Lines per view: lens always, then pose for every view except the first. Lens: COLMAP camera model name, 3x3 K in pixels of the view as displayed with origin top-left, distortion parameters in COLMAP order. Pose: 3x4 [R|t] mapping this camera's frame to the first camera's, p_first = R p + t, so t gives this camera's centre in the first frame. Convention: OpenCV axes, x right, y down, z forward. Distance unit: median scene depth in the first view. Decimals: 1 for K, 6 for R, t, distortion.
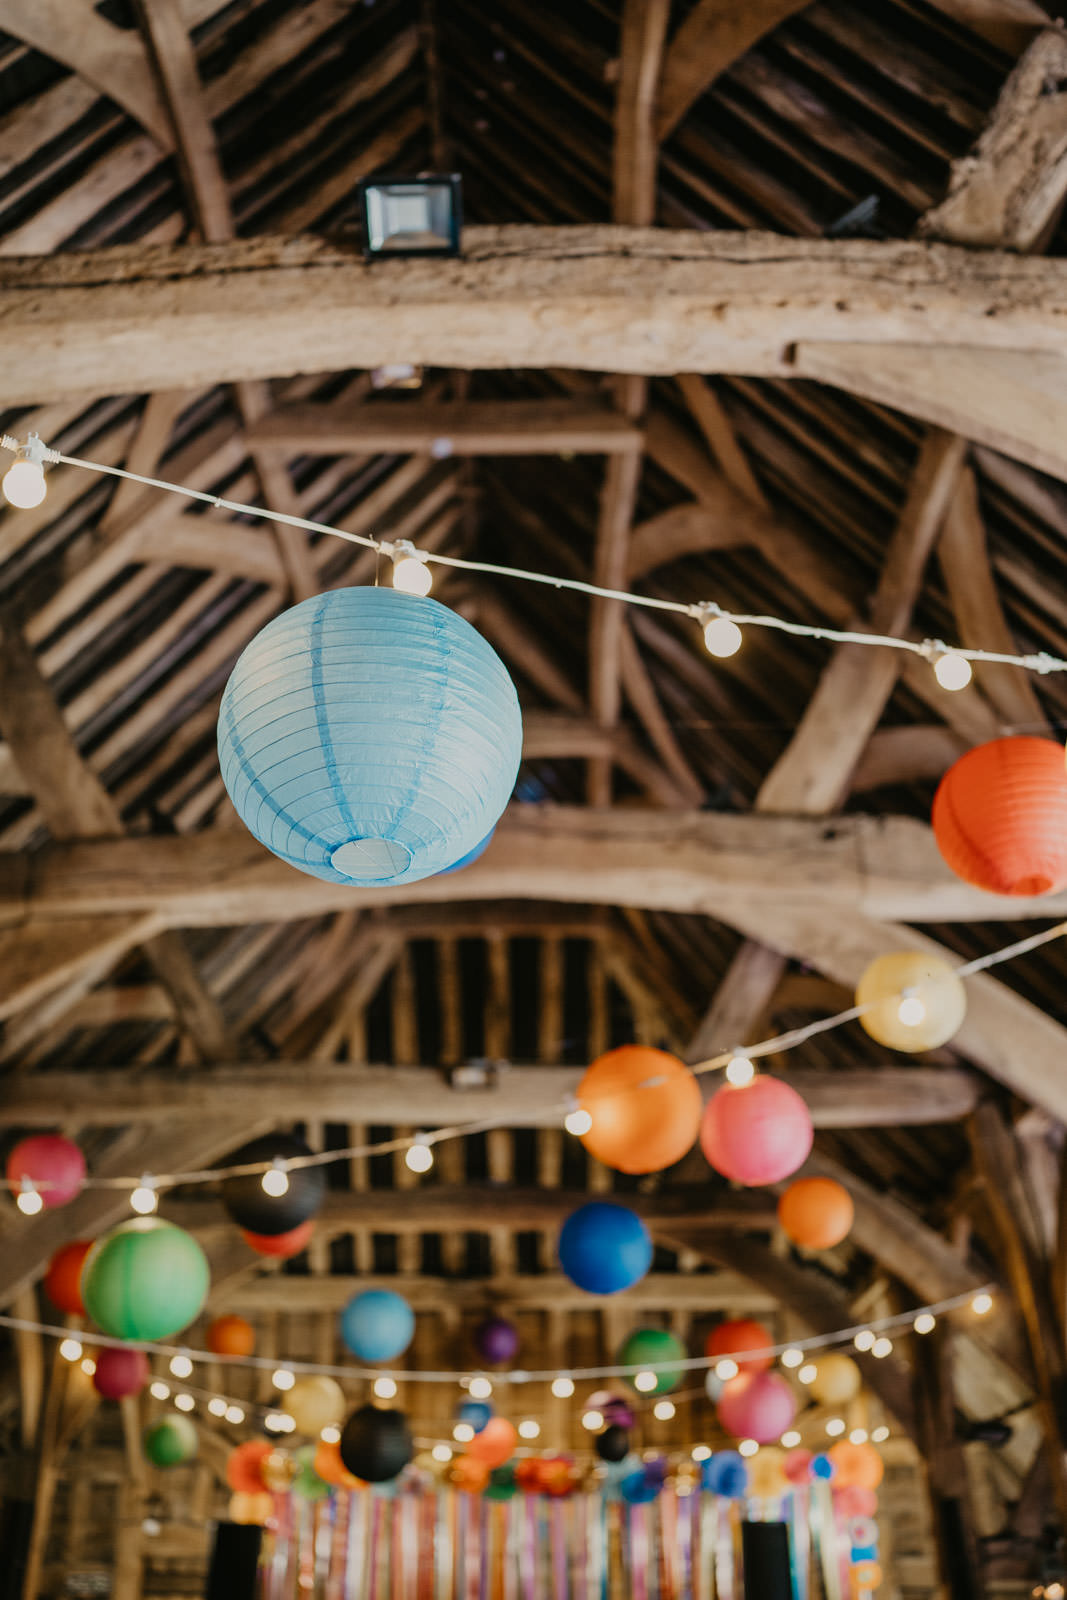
lens RADIAL K [[1529.2, 0, 534.2], [0, 1529.2, 813.3], [0, 0, 1]] dist [-0.017386, 0.074537]
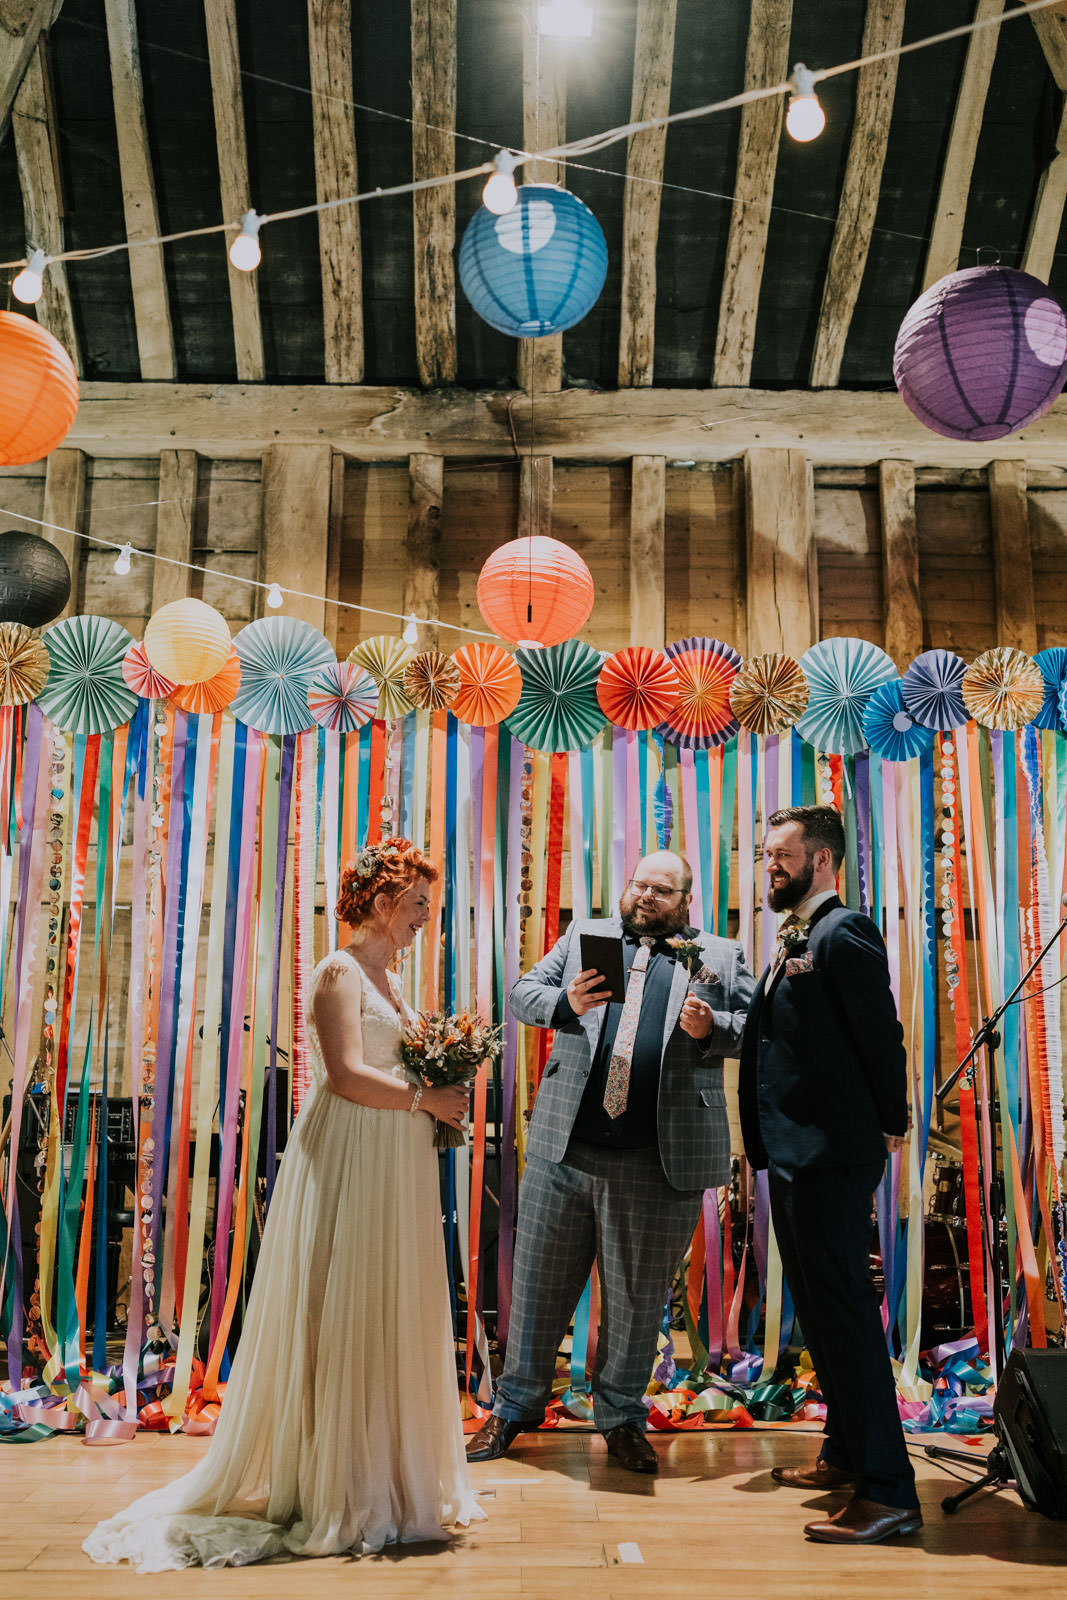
lens RADIAL K [[1529.2, 0, 534.2], [0, 1529.2, 813.3], [0, 0, 1]] dist [-0.017386, 0.074537]
pose [[0.999658, 0.015847, 0.020783, -0.063878], [-0.021422, 0.952351, 0.304252, 0.613892], [-0.014972, -0.304594, 0.952365, 1.083376]]
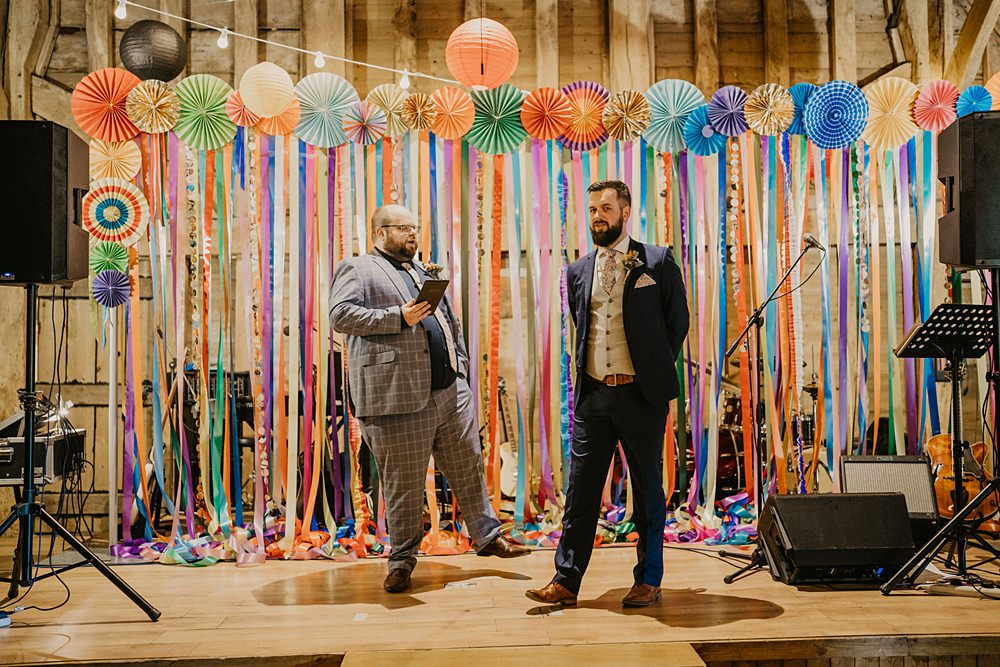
lens RADIAL K [[955.8, 0, 499.7], [0, 955.8, 331.6], [0, 0, 1]] dist [-0.017386, 0.074537]
pose [[0.998647, -0.014061, 0.050061, -0.075418], [-0.009281, 0.899086, 0.437673, 0.606220], [-0.051163, -0.437546, 0.897739, 1.059451]]
